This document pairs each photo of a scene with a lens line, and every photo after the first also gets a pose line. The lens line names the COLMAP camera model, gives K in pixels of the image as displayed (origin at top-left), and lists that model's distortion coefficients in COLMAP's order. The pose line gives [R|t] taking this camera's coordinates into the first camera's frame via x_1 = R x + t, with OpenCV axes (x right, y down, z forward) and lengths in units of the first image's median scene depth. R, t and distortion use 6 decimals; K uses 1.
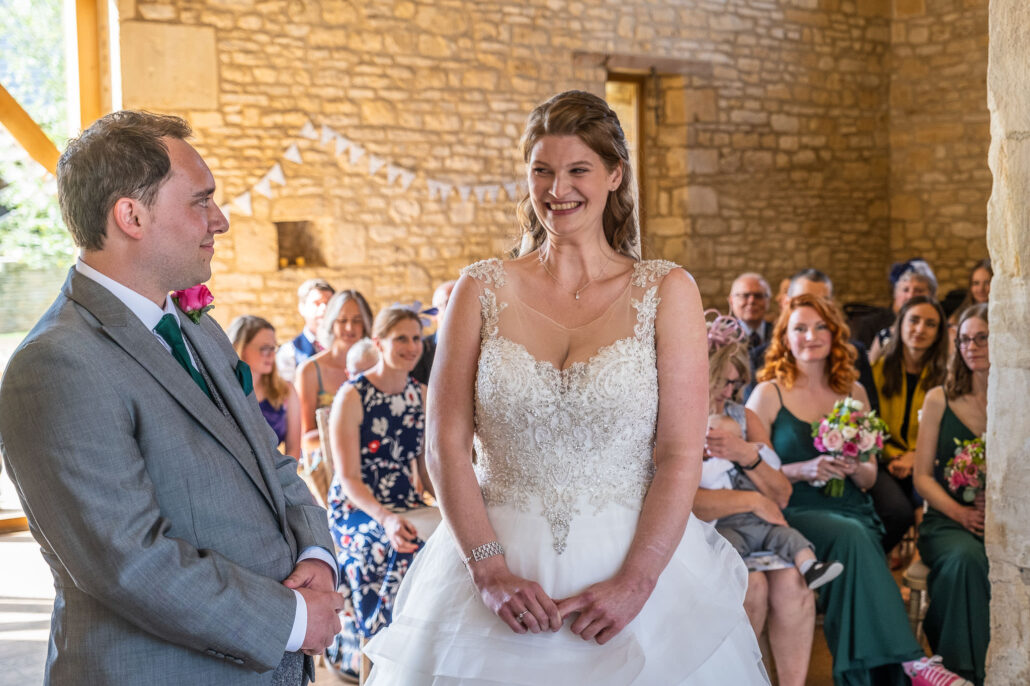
lens RADIAL K [[1469.6, 0, 515.0], [0, 1469.6, 343.0], [0, 0, 1]] dist [0.016367, -0.035398]
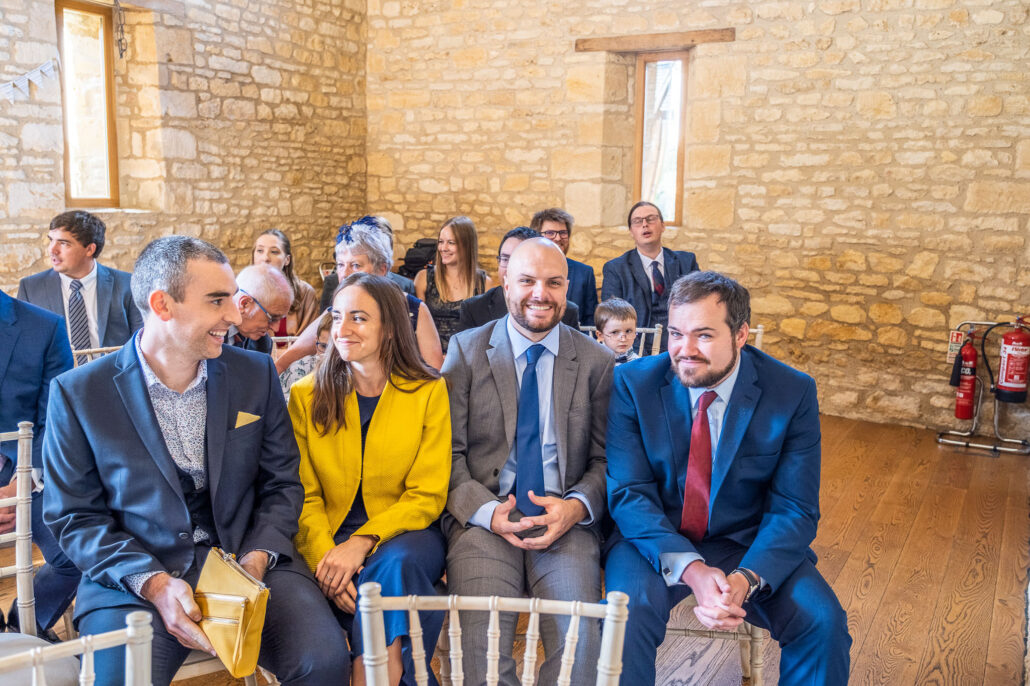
lens RADIAL K [[932.3, 0, 515.0], [0, 932.3, 343.0], [0, 0, 1]] dist [0.008218, 0.003422]
pose [[0.924112, -0.021126, 0.381538, 0.107885], [-0.012902, 0.996176, 0.086409, -0.023445], [-0.381905, -0.084774, 0.920305, 0.366788]]
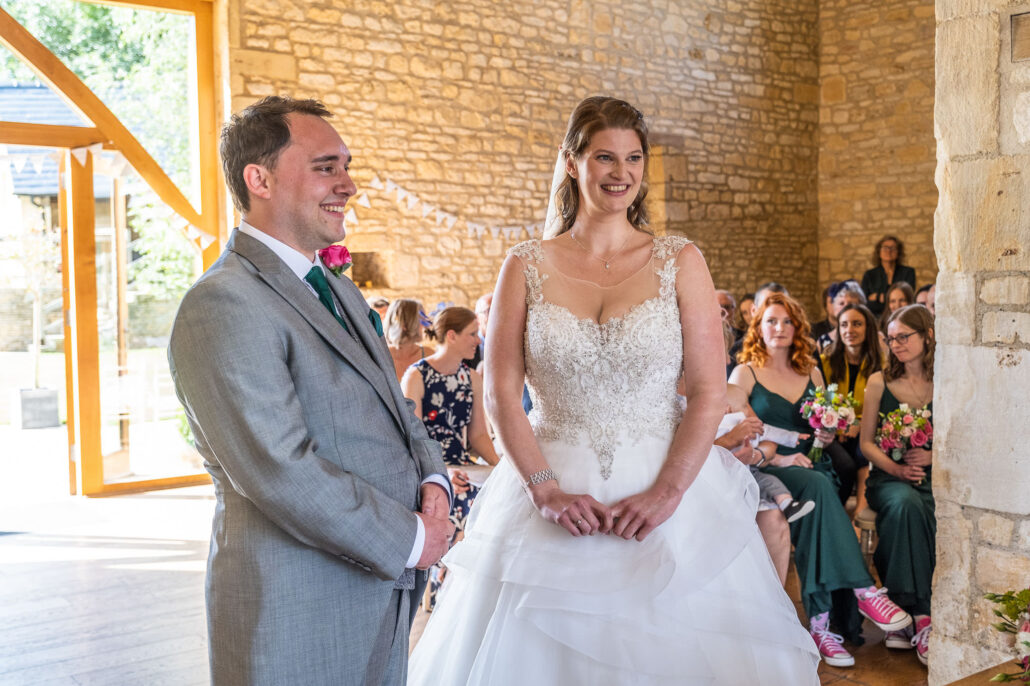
lens RADIAL K [[1108.0, 0, 515.0], [0, 1108.0, 343.0], [0, 0, 1]] dist [0.008599, -0.006520]
pose [[0.999968, 0.004017, -0.006907, -0.009175], [-0.004133, 0.999850, -0.016845, 0.011454], [0.006838, 0.016873, 0.999834, 0.021892]]
